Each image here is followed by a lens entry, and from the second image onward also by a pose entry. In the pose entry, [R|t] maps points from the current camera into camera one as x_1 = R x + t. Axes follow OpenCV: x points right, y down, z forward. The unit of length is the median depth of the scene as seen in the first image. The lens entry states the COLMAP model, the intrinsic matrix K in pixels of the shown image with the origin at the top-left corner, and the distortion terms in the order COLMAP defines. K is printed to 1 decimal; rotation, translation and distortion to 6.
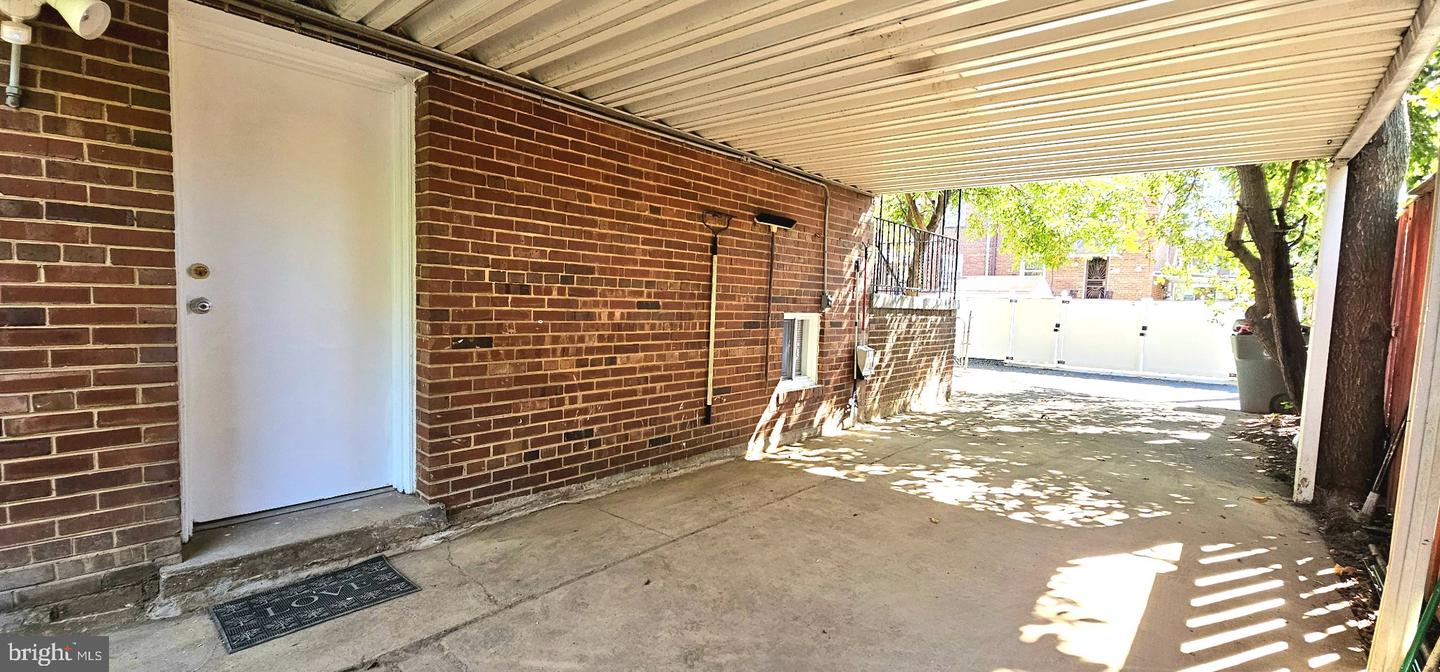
lens RADIAL K [[585.9, 0, 719.6], [0, 585.9, 340.1], [0, 0, 1]] dist [0.001500, 0.000276]
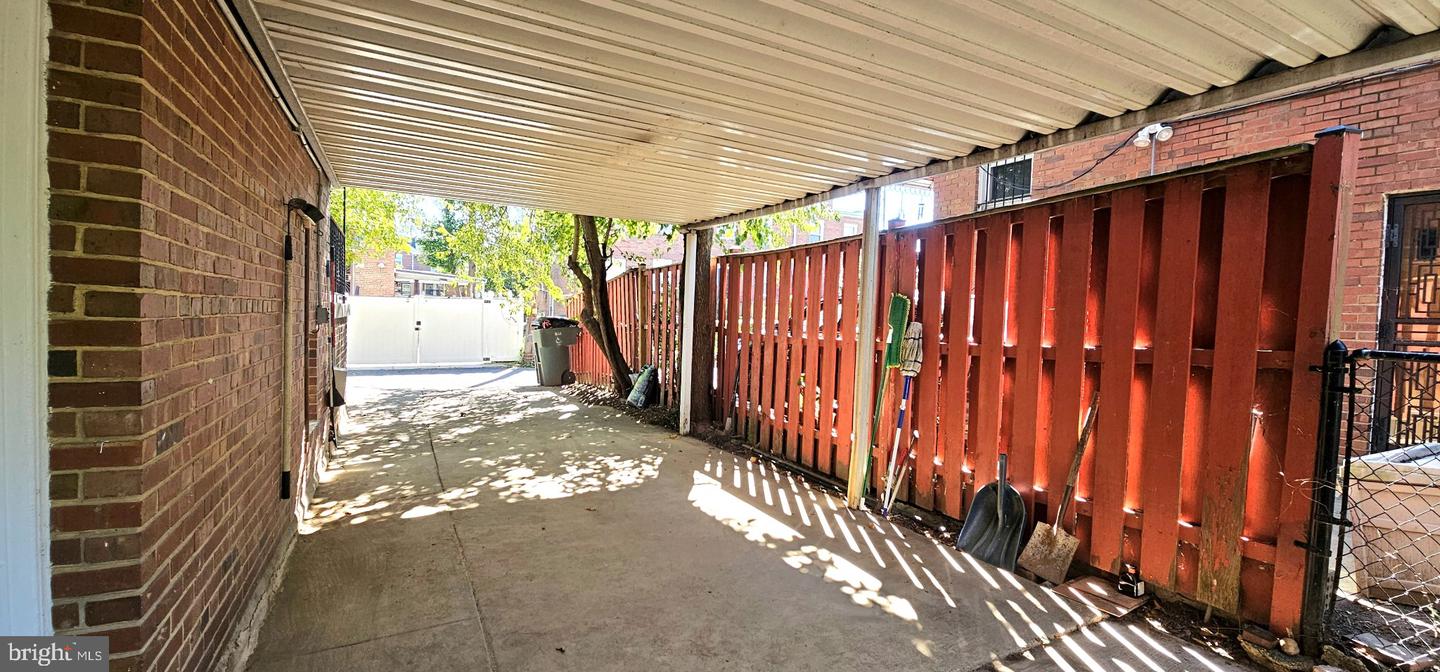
lens RADIAL K [[615.8, 0, 720.0], [0, 615.8, 343.0], [0, 0, 1]] dist [0.001500, 0.000166]
pose [[0.368237, -0.066459, 0.927353, -0.528098], [0.049660, 0.997424, 0.051762, -0.059135], [-0.928405, 0.026992, 0.370589, 0.239998]]
